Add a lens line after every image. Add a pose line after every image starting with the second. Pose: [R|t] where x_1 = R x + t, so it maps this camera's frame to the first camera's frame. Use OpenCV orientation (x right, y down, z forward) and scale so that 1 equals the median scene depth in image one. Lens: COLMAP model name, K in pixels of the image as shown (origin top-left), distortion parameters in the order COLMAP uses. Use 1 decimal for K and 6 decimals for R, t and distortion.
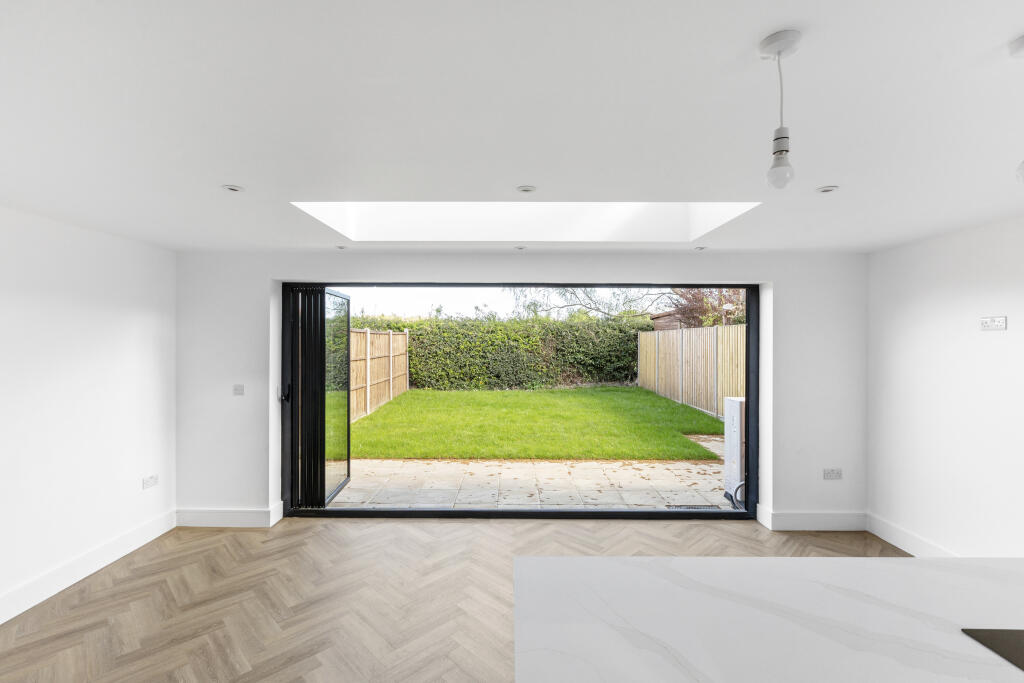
lens RADIAL K [[468.7, 0, 511.8], [0, 468.7, 339.1], [0, 0, 1]] dist [-0.000022, 0.000029]
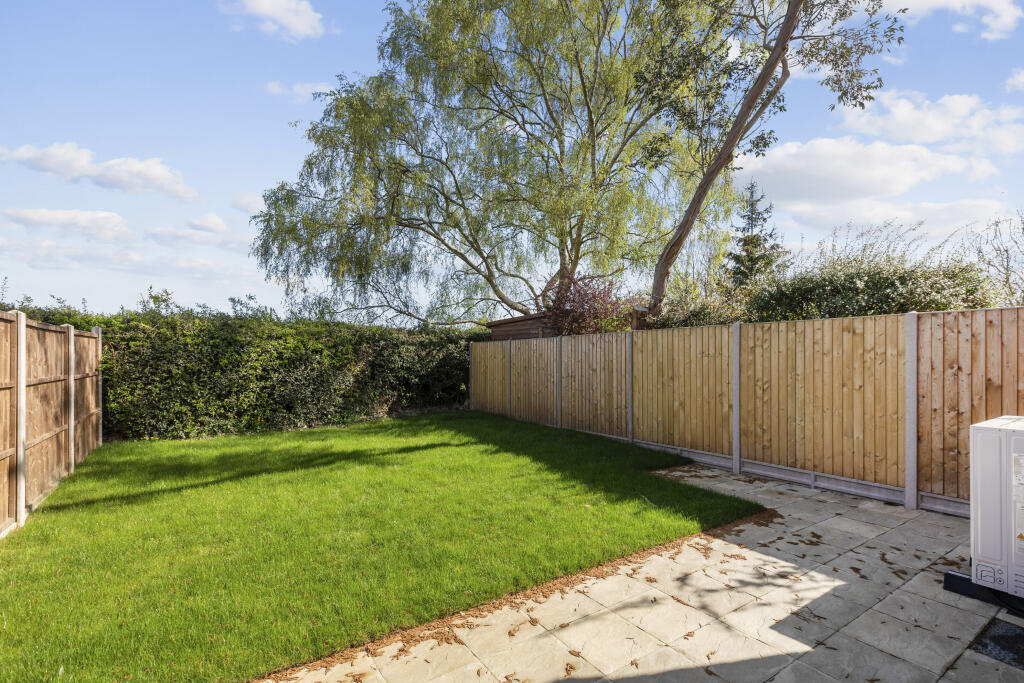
lens RADIAL K [[468.7, 0, 512.0], [0, 468.7, 358.4], [0, 0, 1]] dist [-0.000022, 0.000029]
pose [[0.831147, -0.001531, 0.556050, -0.131197], [0.003056, 0.999994, -0.001816, 0.015109], [-0.556044, 0.003209, 0.831147, 0.311890]]
